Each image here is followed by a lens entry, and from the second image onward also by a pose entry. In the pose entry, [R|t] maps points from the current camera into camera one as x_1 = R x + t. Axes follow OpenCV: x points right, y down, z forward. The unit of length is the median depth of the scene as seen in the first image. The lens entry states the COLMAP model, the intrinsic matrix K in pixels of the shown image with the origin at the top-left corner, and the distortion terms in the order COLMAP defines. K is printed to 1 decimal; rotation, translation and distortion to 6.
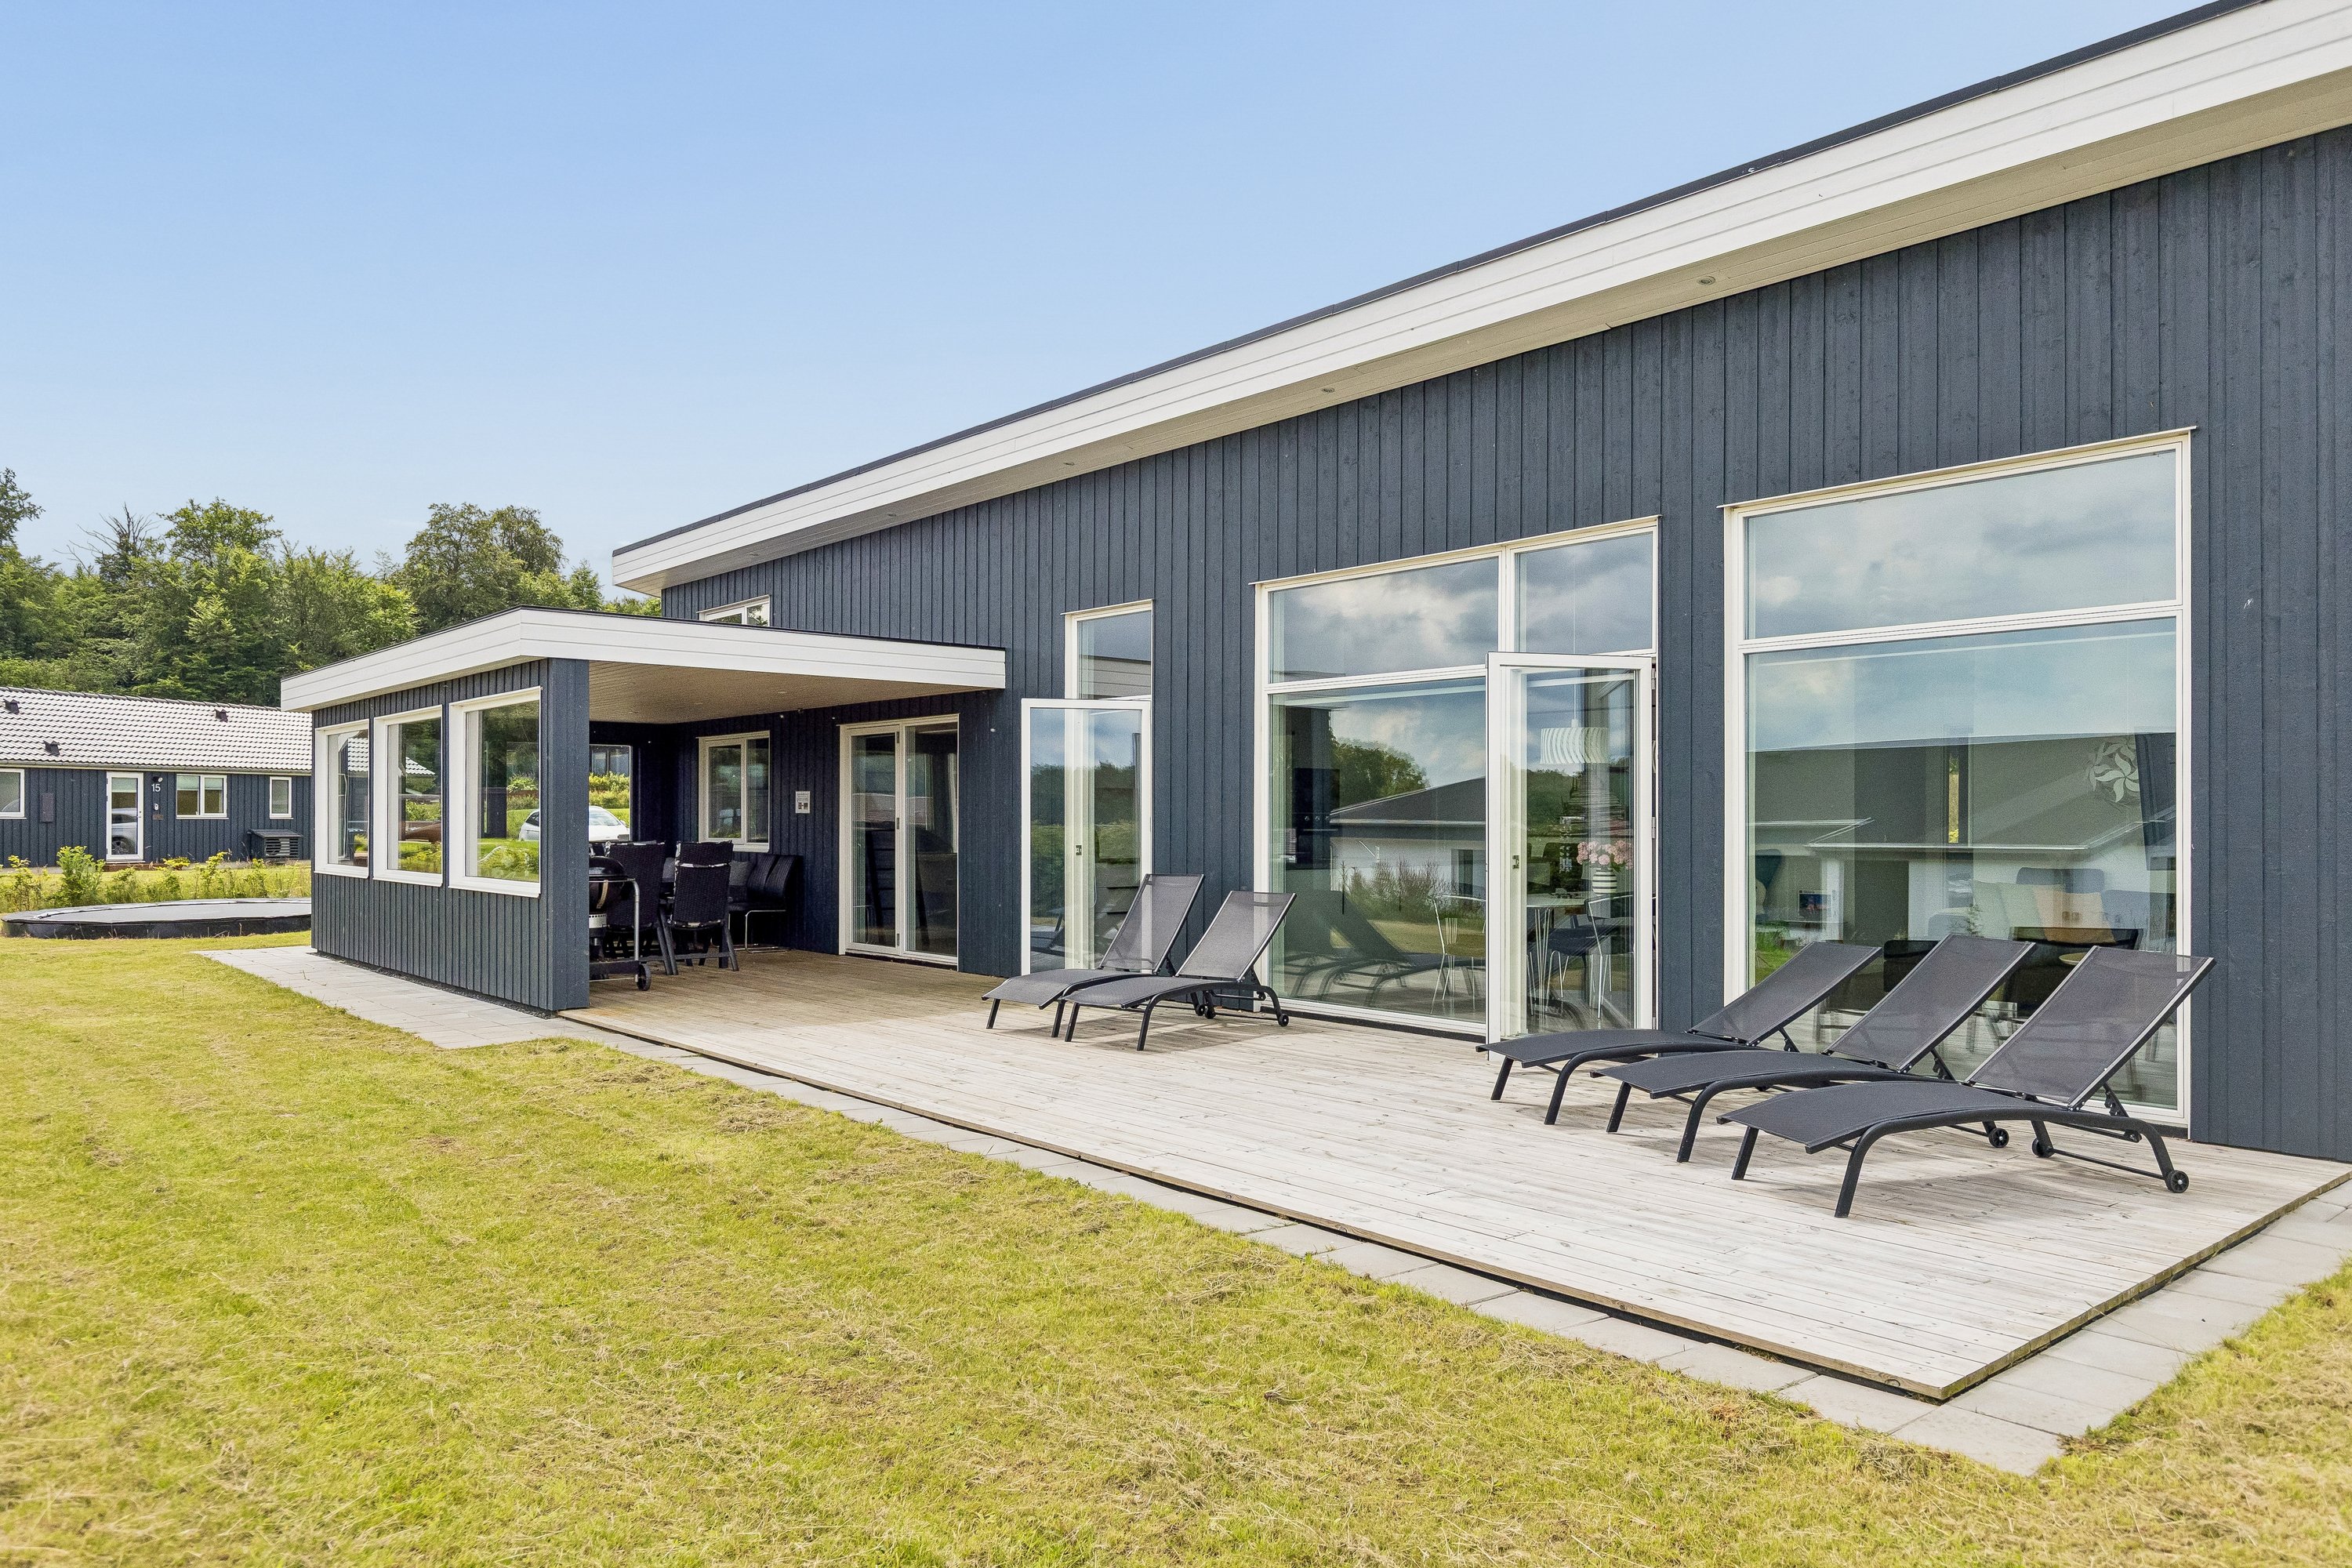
lens RADIAL K [[1555.4, 0, 1184.5], [0, 1555.4, 810.9], [0, 0, 1]] dist [-0.007654, 0.003133]
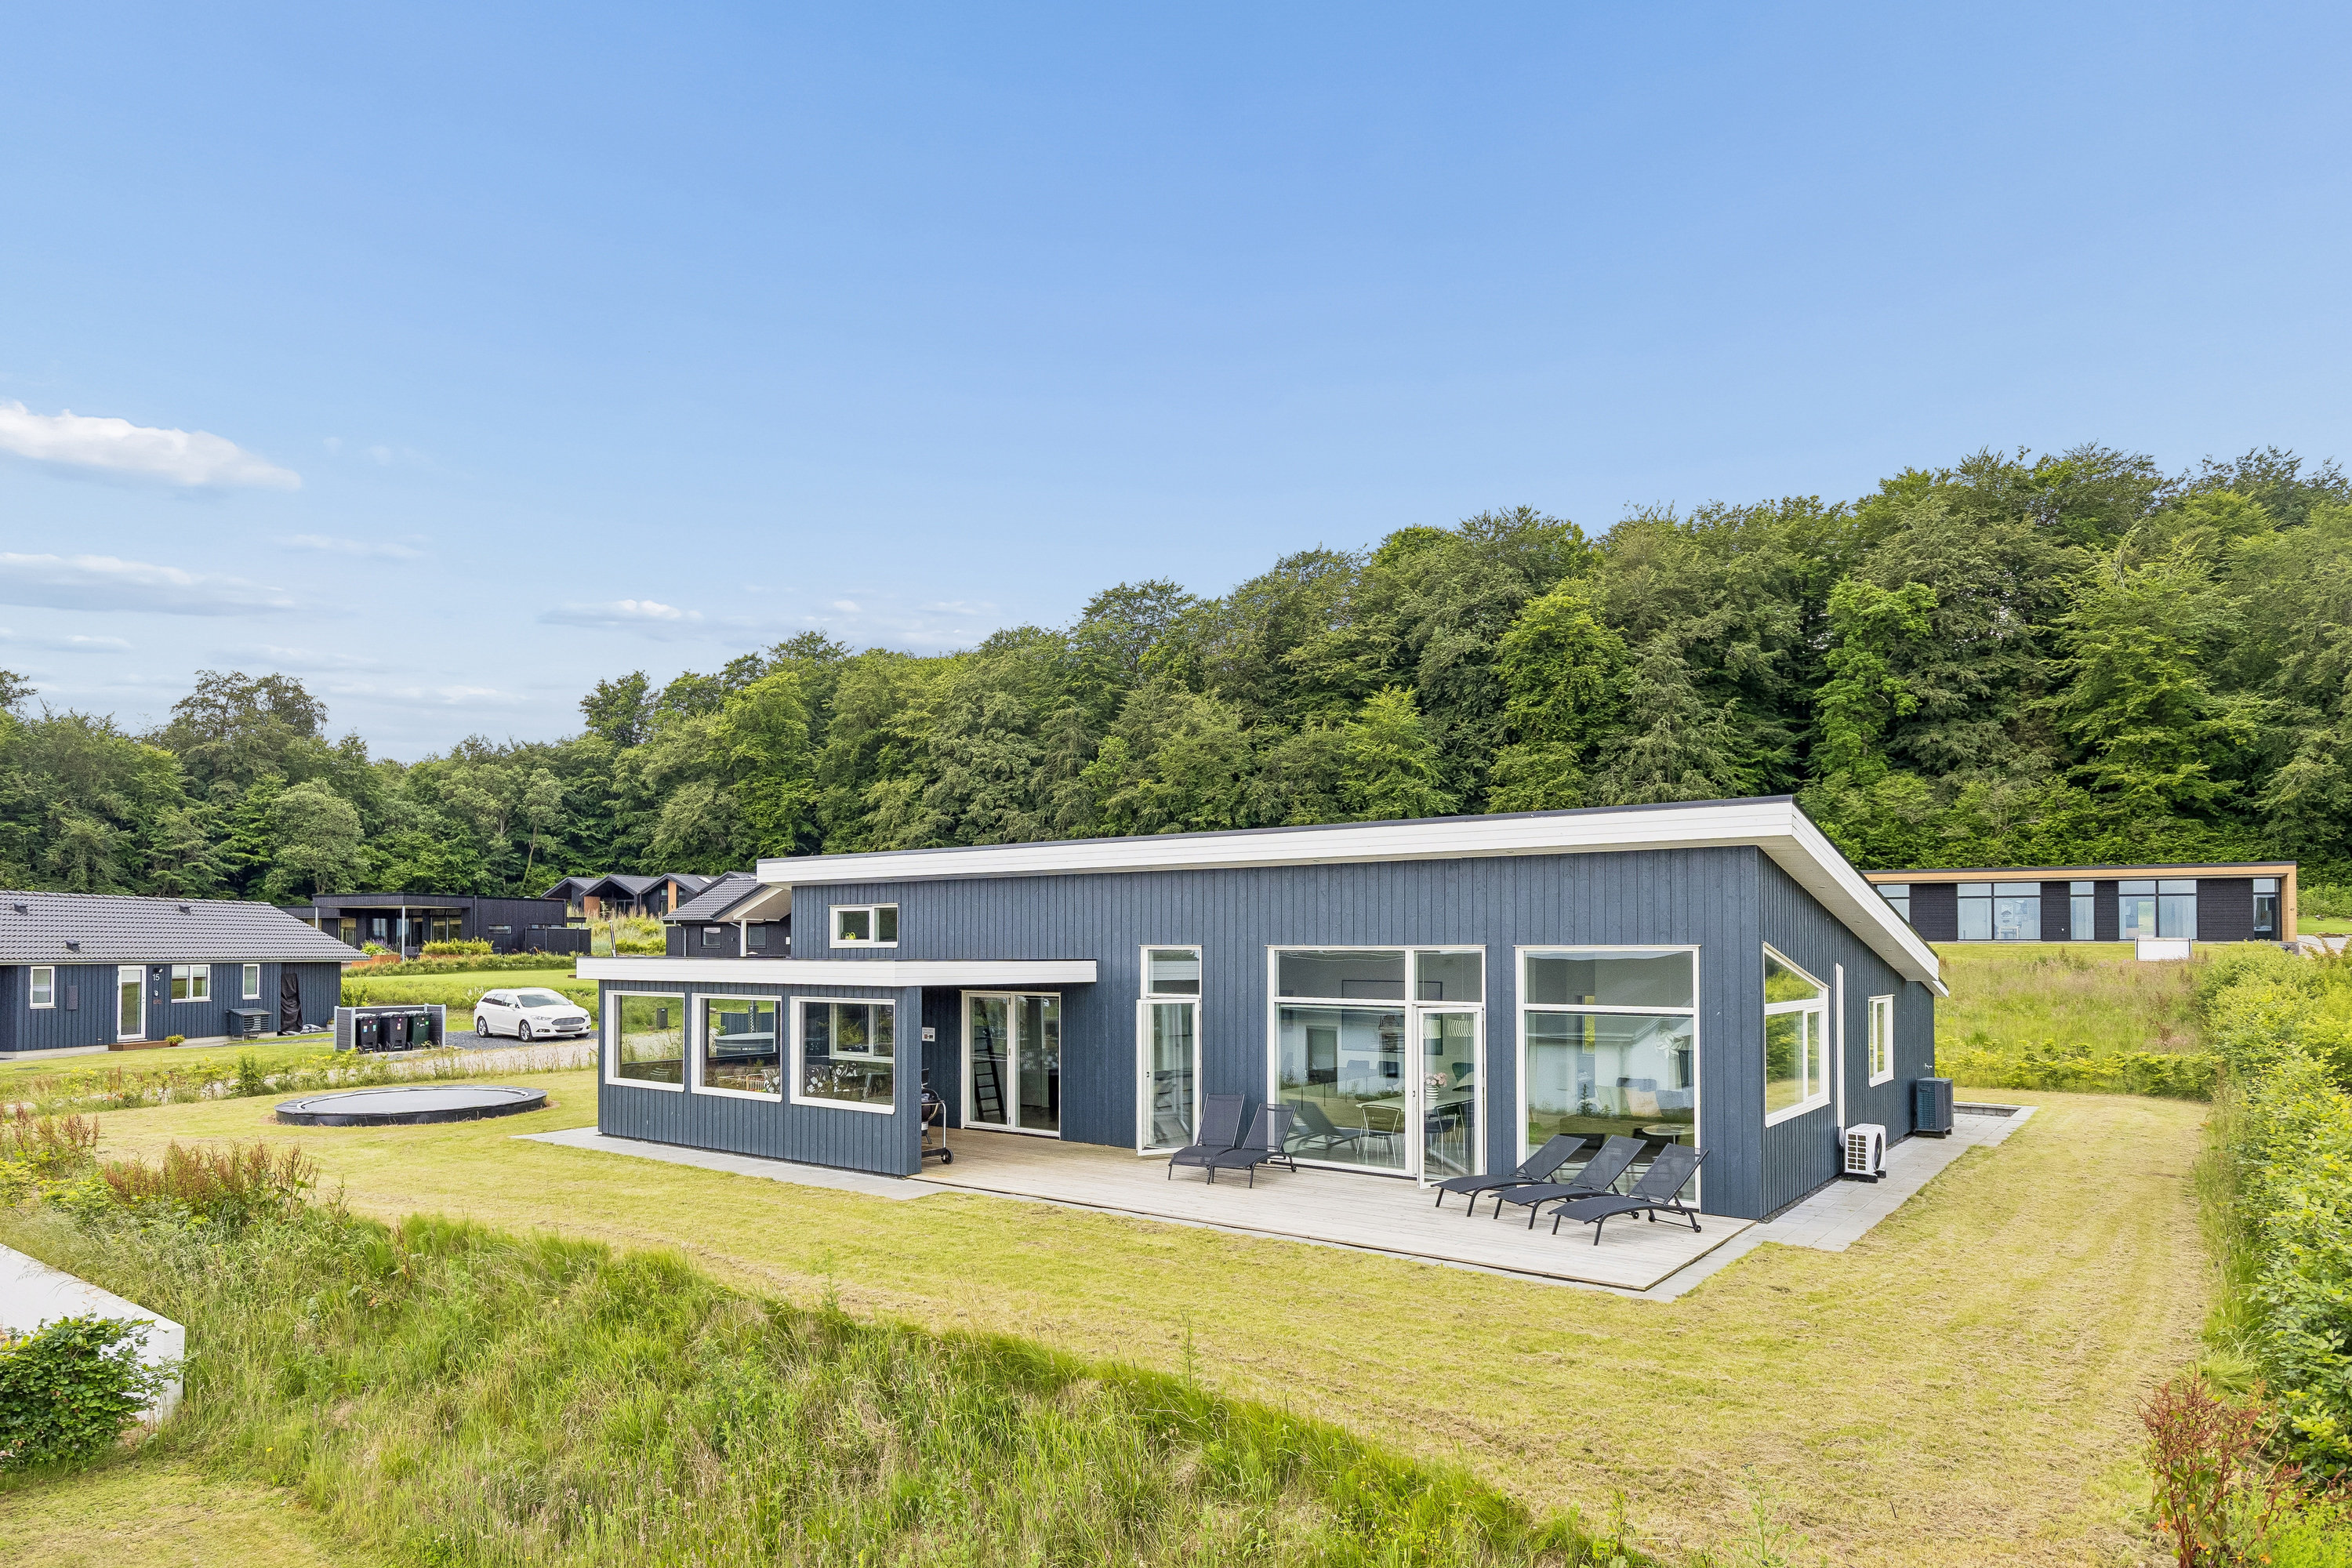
lens RADIAL K [[1347.1, 0, 1163.8], [0, 1347.1, 922.9], [0, 0, 1]] dist [0.002800, -0.001321]
pose [[0.977874, 0.003707, 0.209163, -0.361981], [-0.000485, 0.999880, -0.015452, -0.122355], [-0.209195, 0.015008, 0.977759, -0.528482]]
